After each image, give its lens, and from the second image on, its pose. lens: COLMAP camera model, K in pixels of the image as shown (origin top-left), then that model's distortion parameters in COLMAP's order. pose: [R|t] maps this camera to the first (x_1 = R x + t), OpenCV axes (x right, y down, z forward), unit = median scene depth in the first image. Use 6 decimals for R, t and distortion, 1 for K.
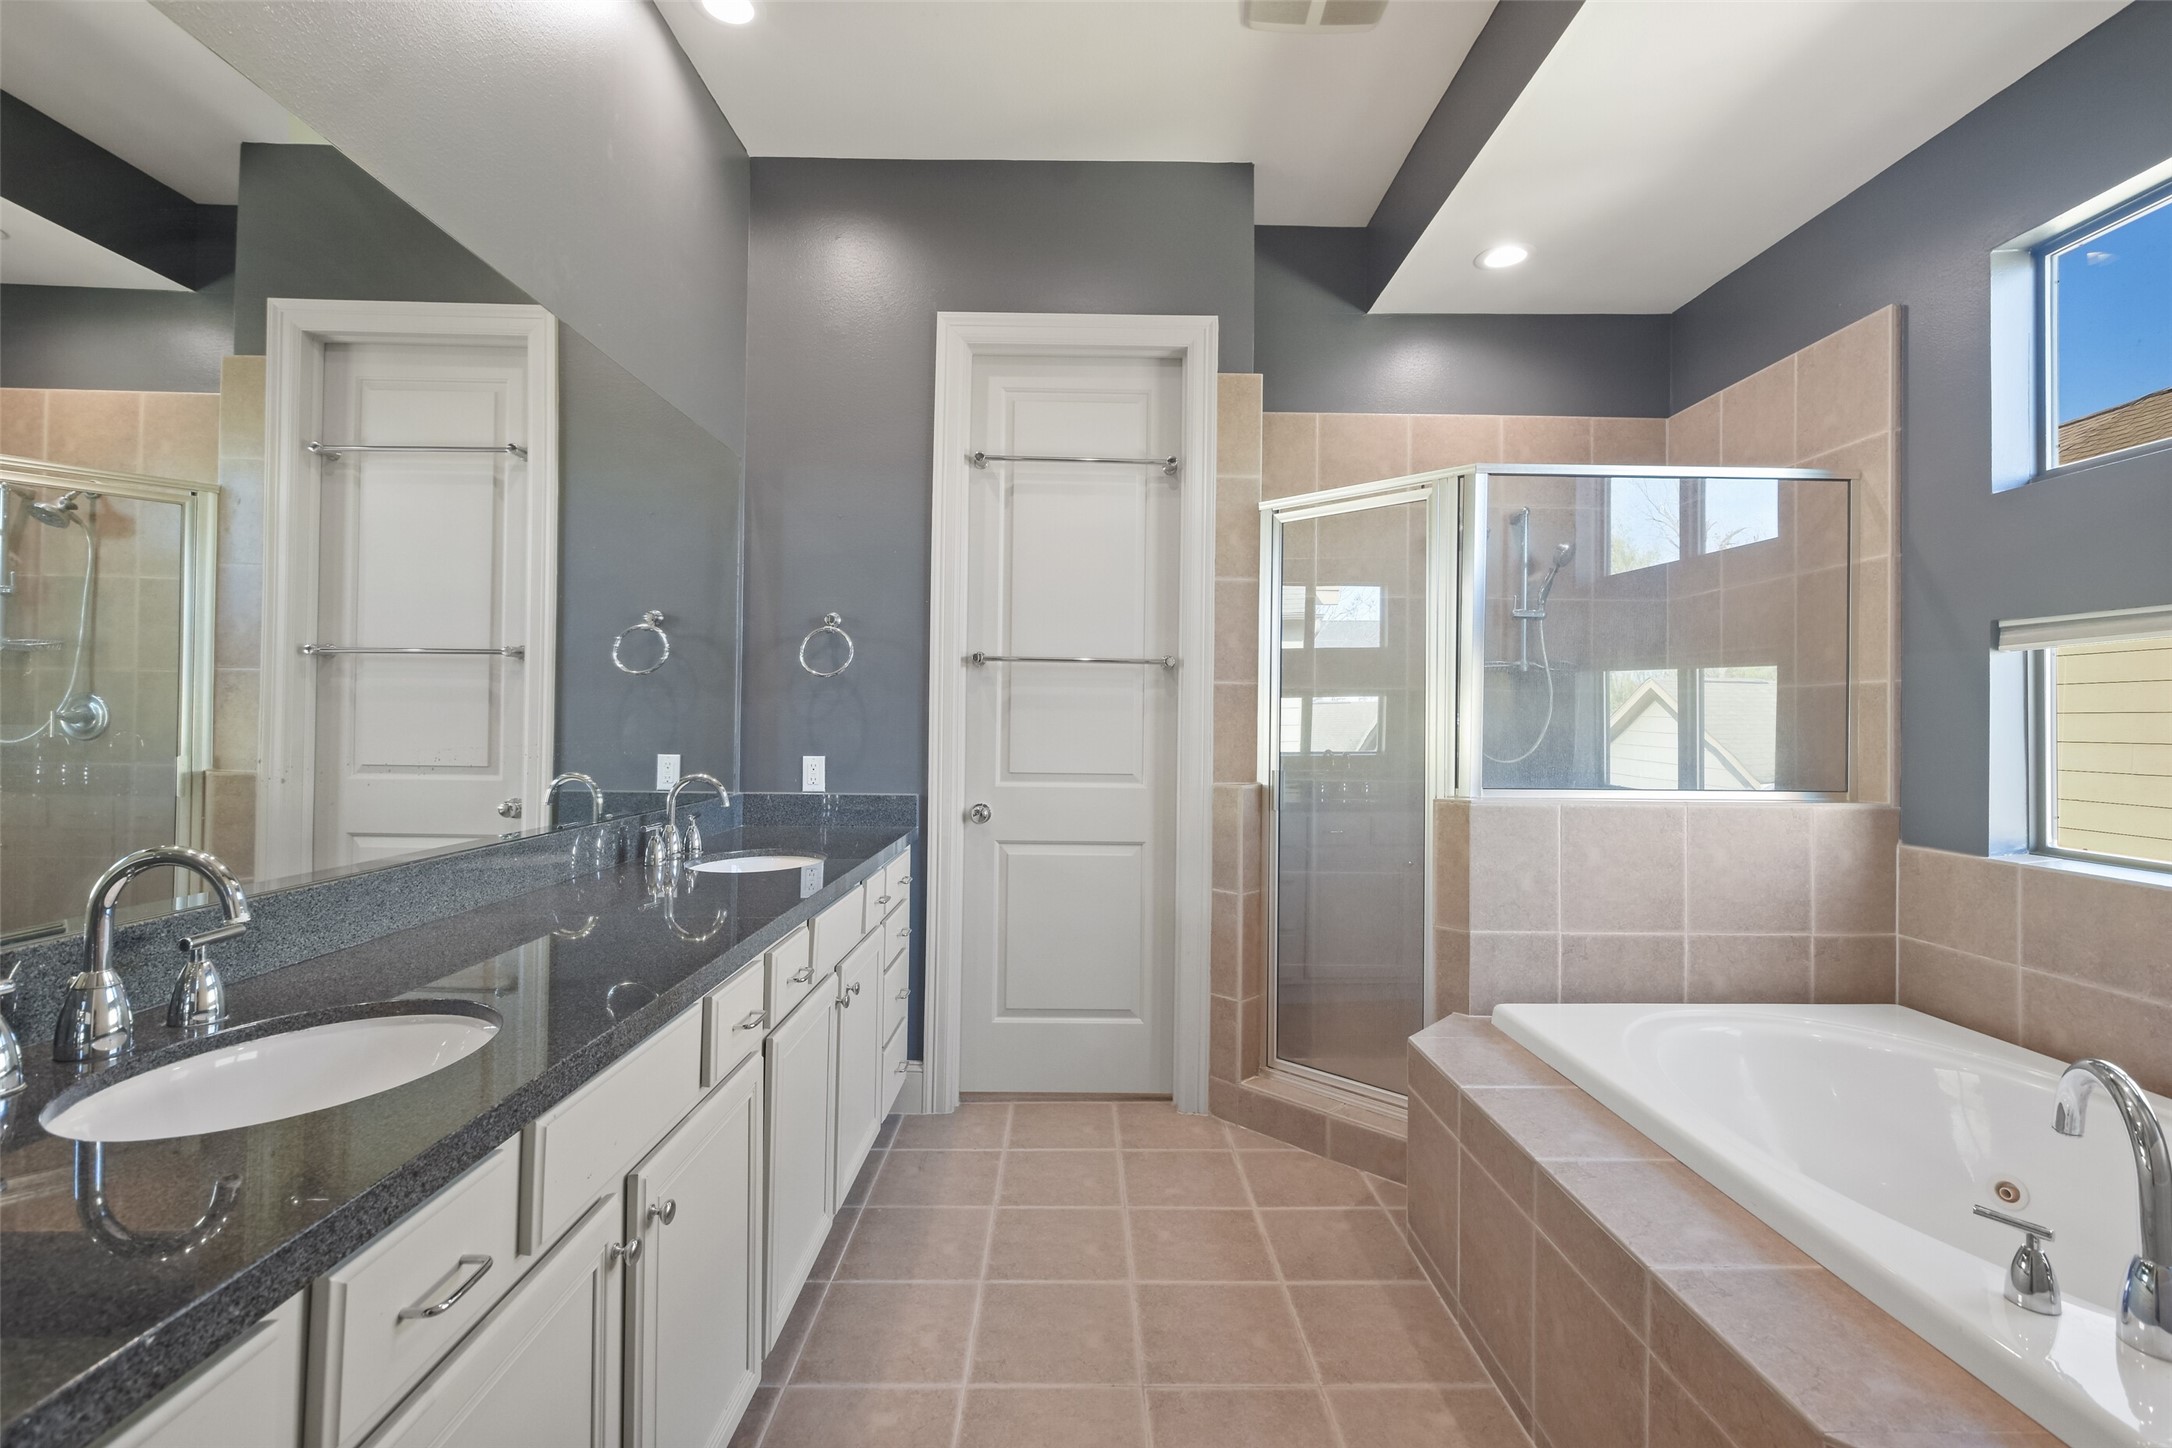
lens RADIAL K [[961.1, 0, 1086.4], [0, 961.1, 711.1], [0, 0, 1]] dist [0.004290, 0.000044]
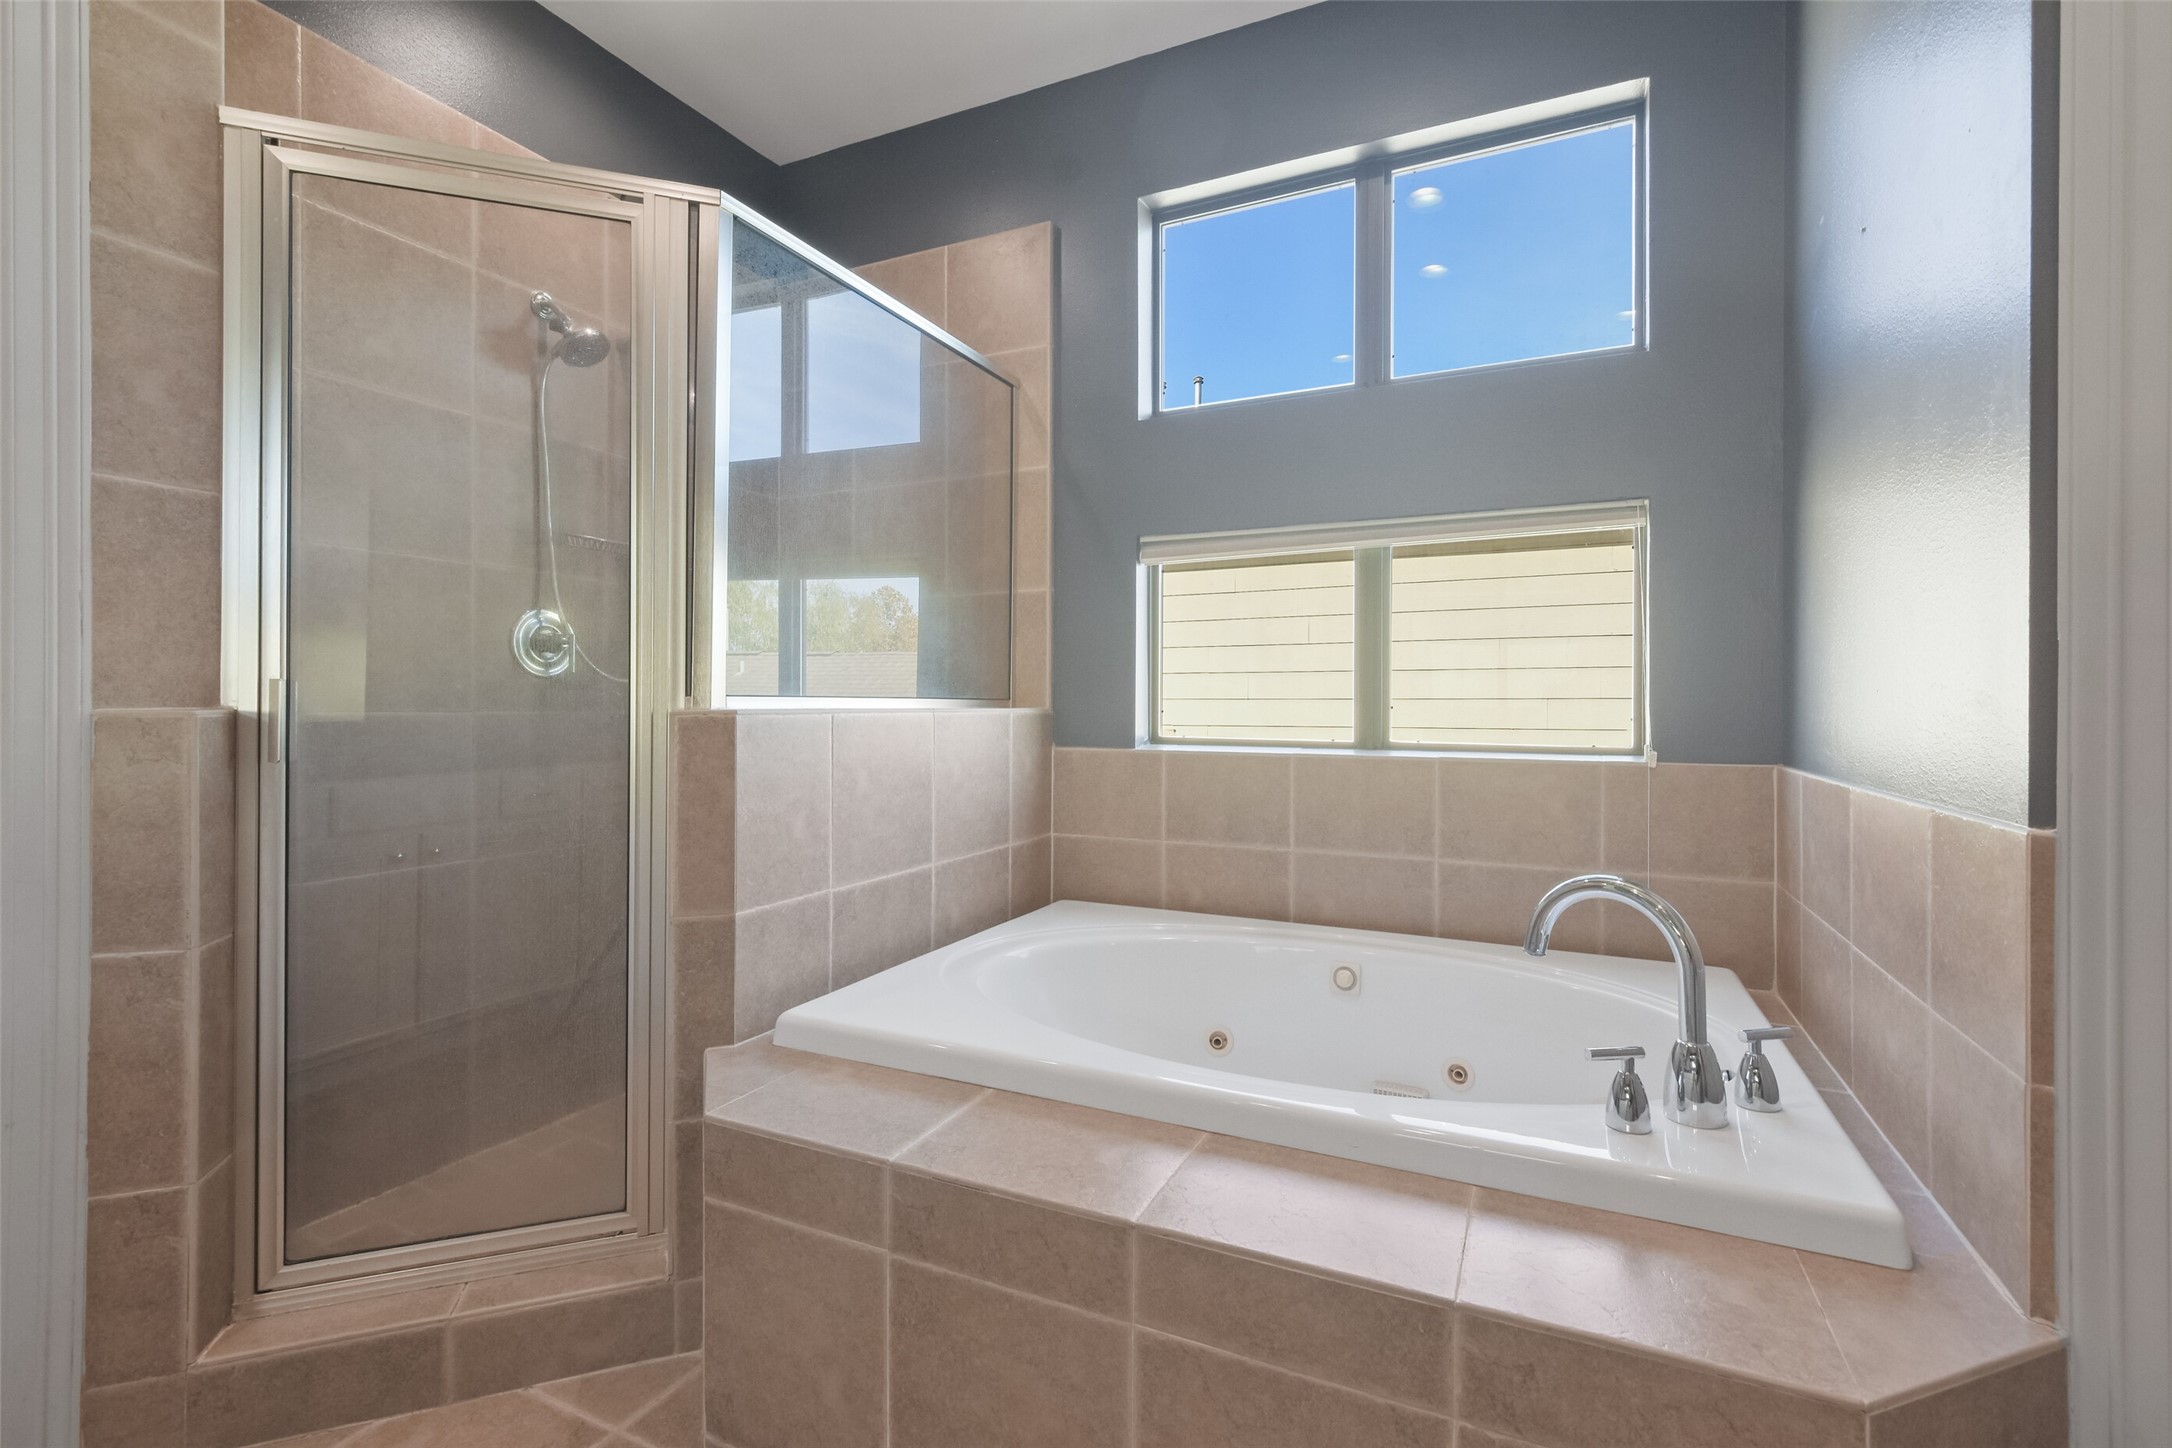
lens RADIAL K [[961.1, 0, 1086.4], [0, 961.1, 711.1], [0, 0, 1]] dist [0.004290, 0.000044]
pose [[0.439586, -0.012786, 0.898109, -0.073663], [-0.007200, 0.999816, 0.017758, 0.080260], [-0.898171, -0.014272, 0.439414, 0.508693]]
